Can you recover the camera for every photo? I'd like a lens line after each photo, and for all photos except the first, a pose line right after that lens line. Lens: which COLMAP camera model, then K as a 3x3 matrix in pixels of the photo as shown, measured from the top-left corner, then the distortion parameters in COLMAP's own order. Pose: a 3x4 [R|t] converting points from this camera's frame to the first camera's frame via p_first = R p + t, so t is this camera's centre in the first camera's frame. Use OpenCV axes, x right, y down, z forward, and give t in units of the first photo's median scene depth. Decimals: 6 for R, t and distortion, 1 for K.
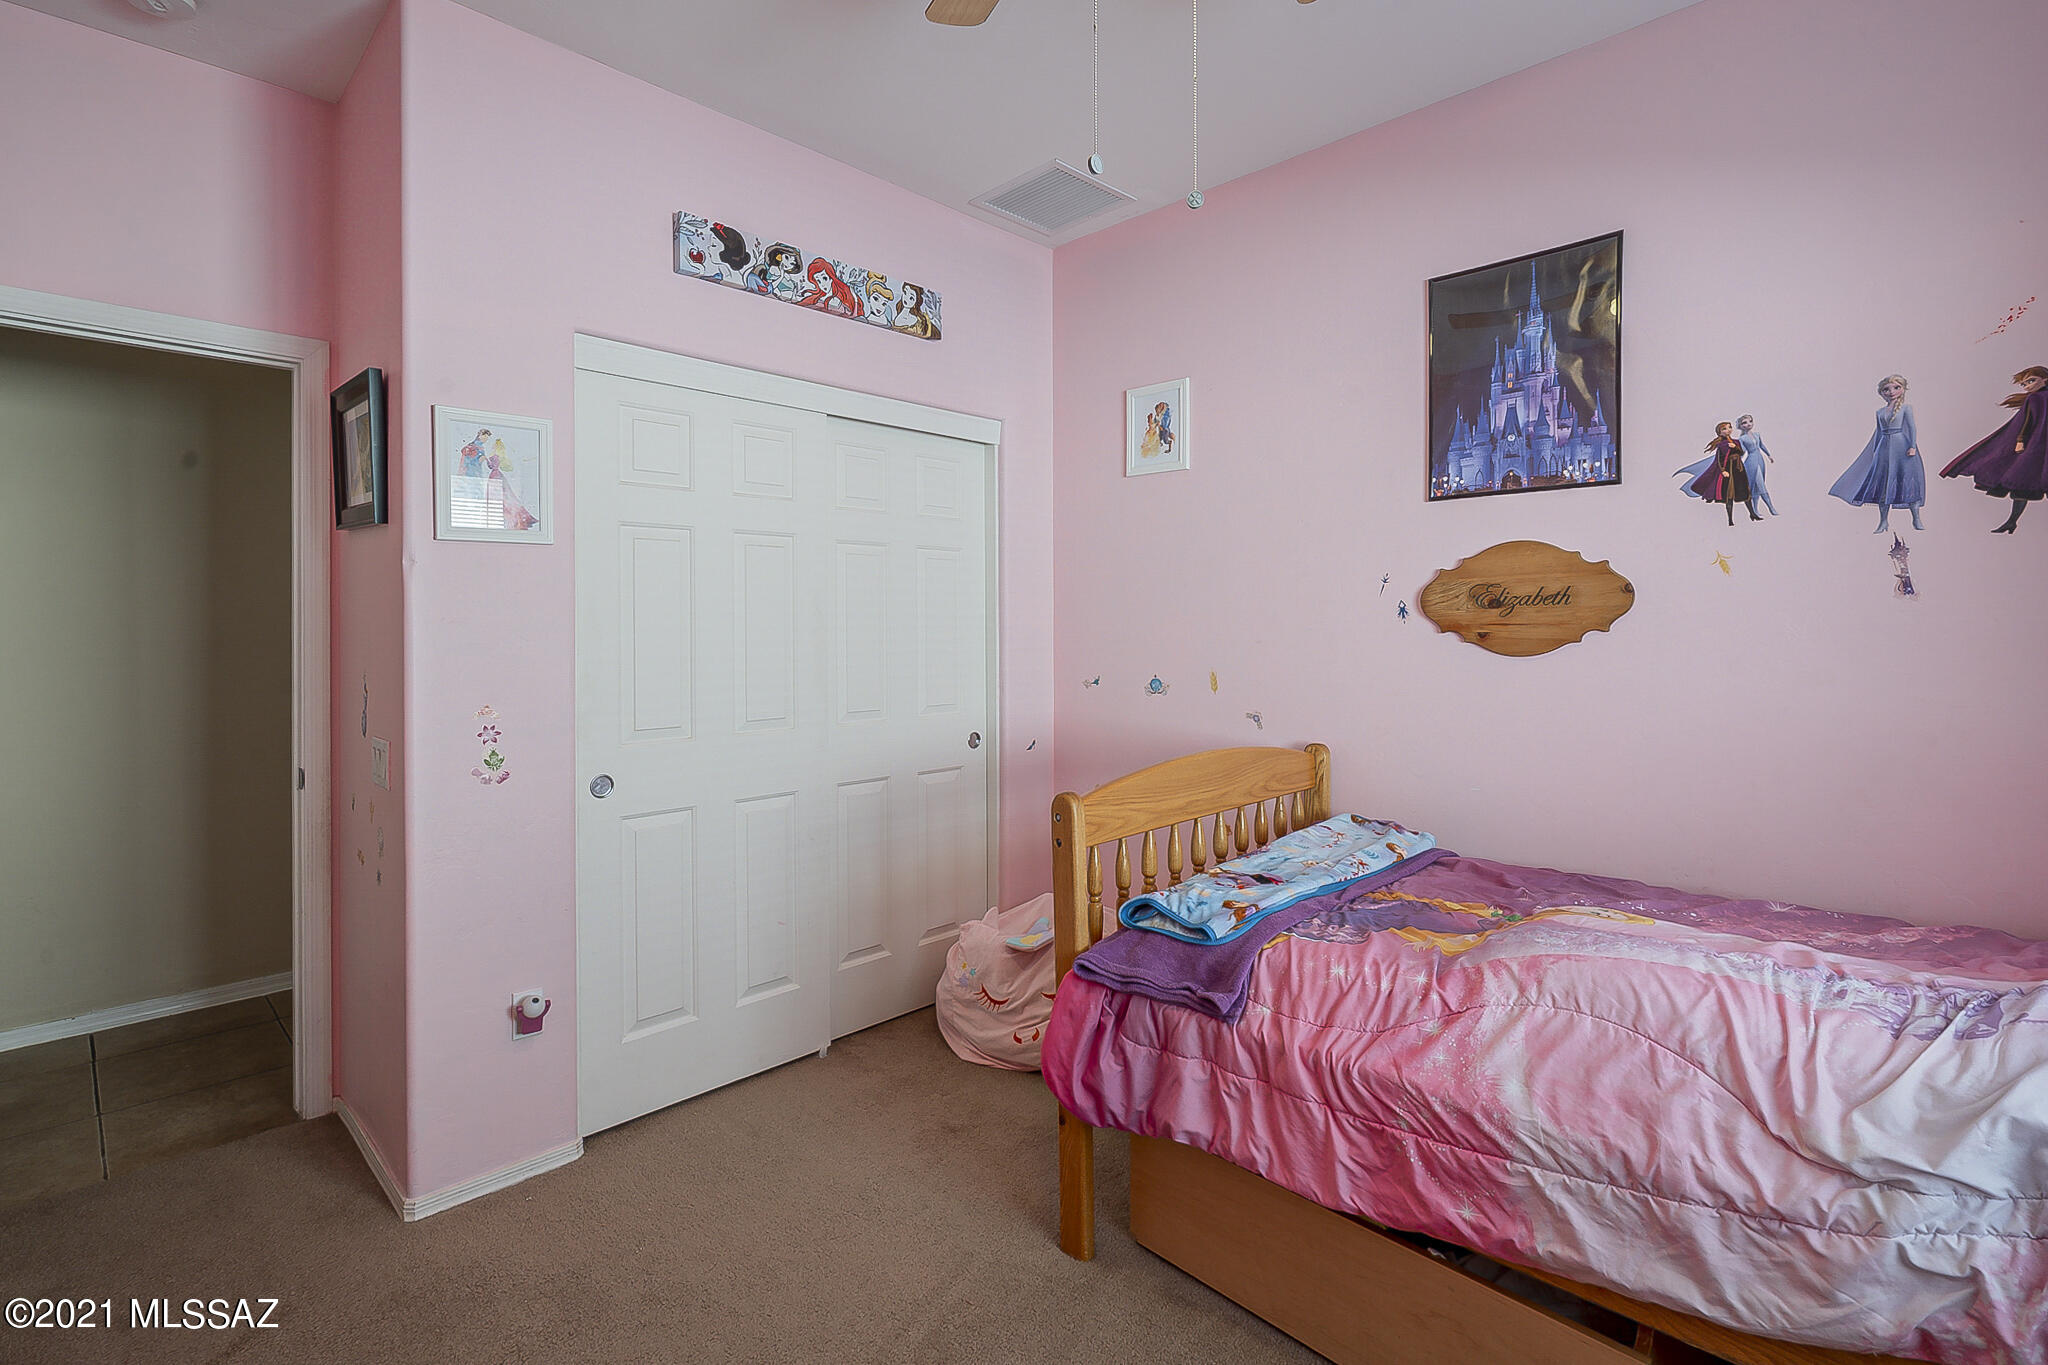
lens RADIAL K [[943.3, 0, 976.0], [0, 943.3, 624.3], [0, 0, 1]] dist [0.002188, 0.000434]
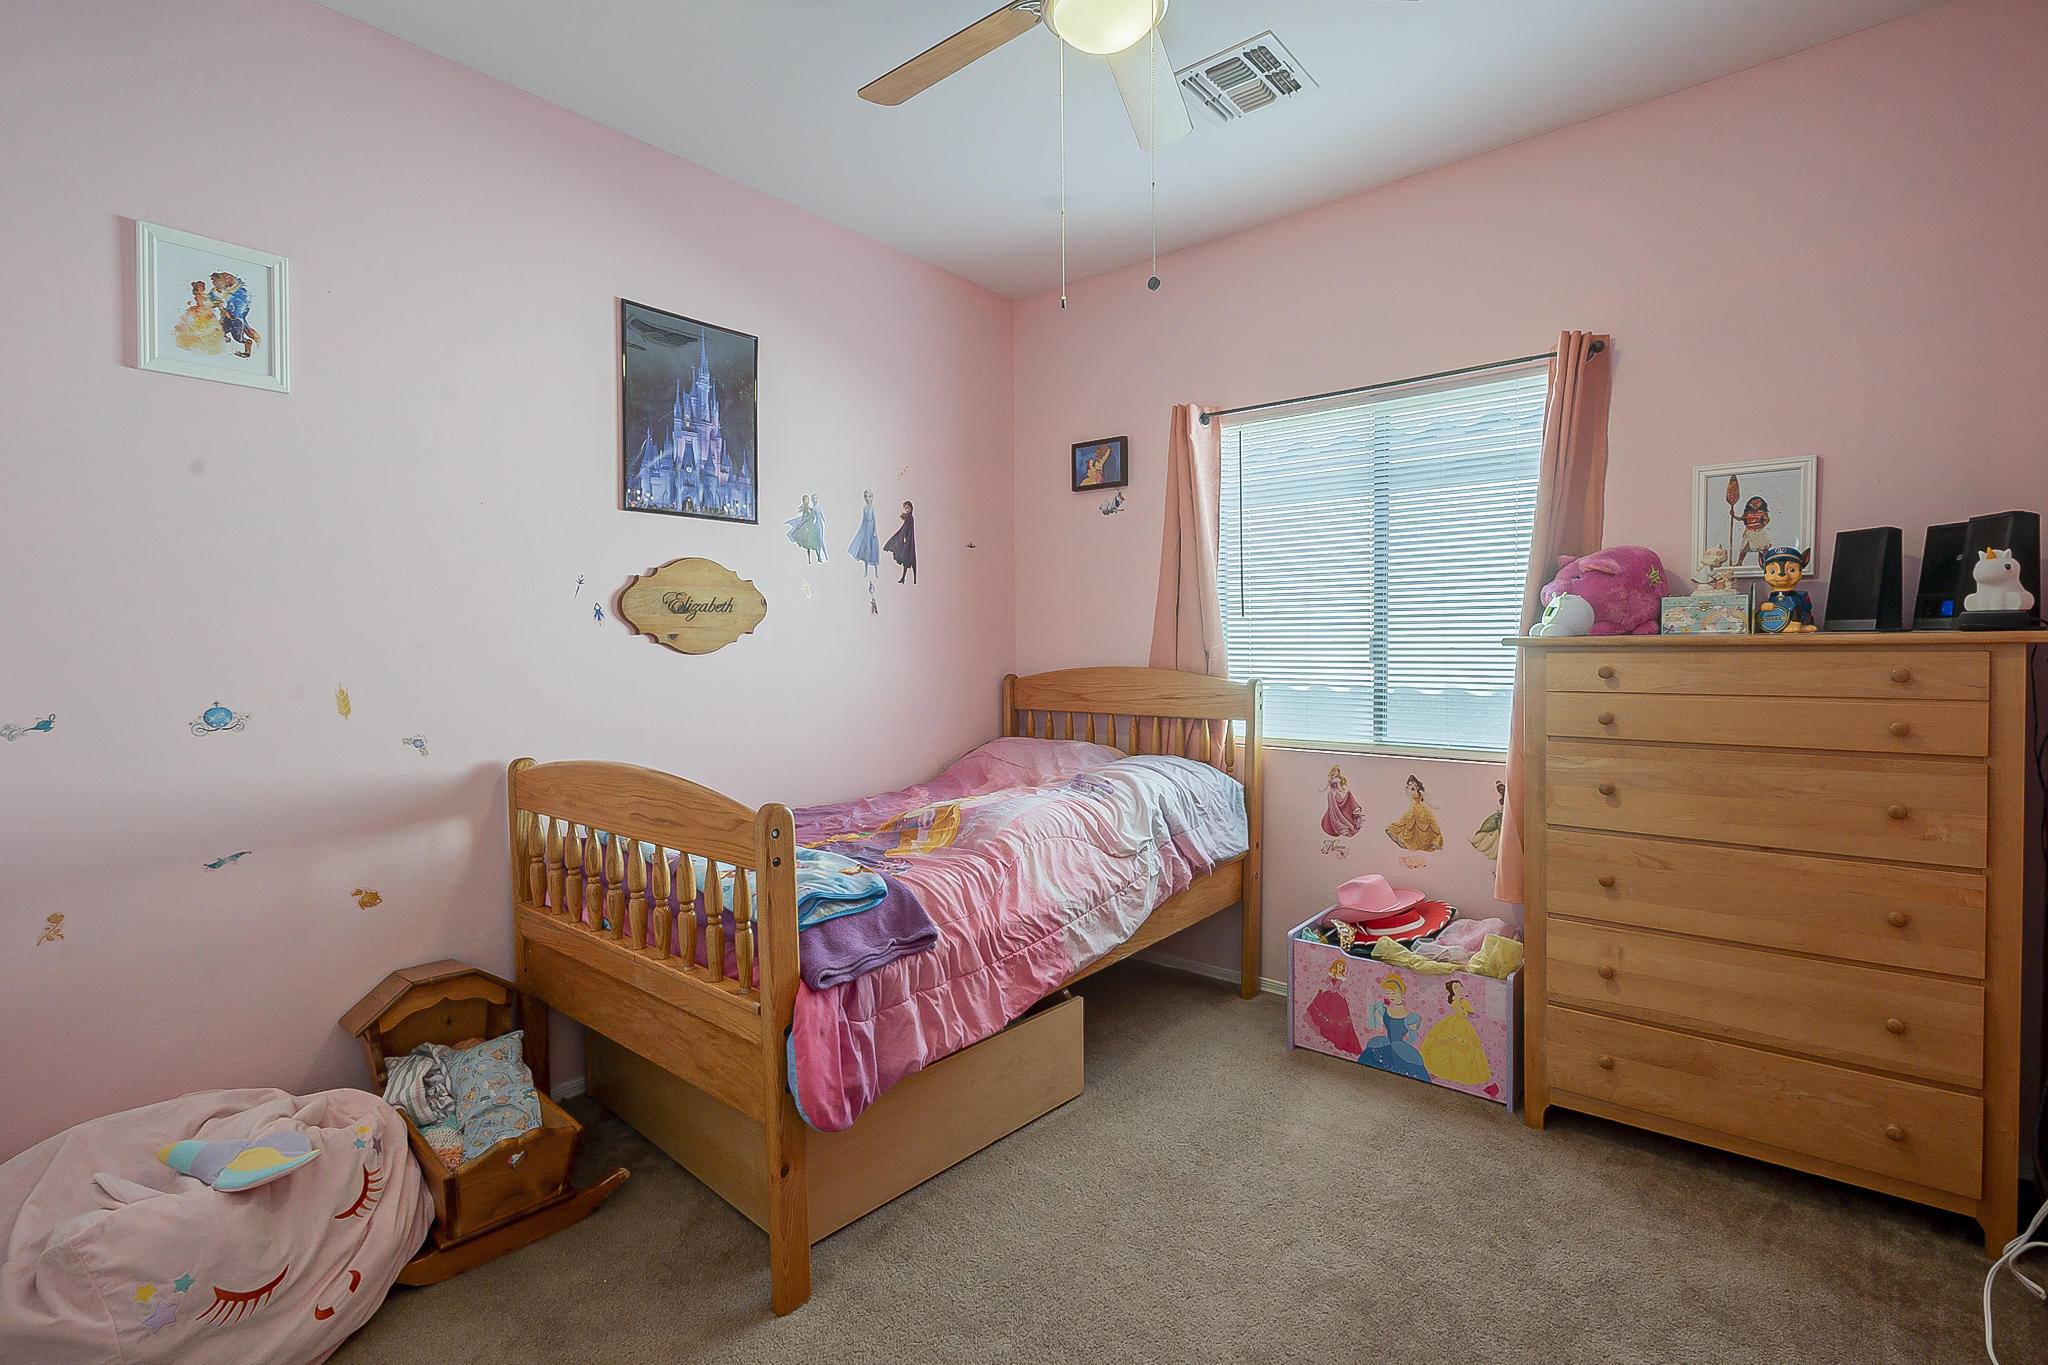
lens RADIAL K [[943.3, 0, 1020.8], [0, 943.3, 670.2], [0, 0, 1]] dist [0.002188, 0.000434]
pose [[-0.089768, -0.023212, 0.995692, -0.669798], [0.006586, 0.999693, 0.023899, 0.028729], [-0.995941, 0.008703, -0.089588, 0.712551]]
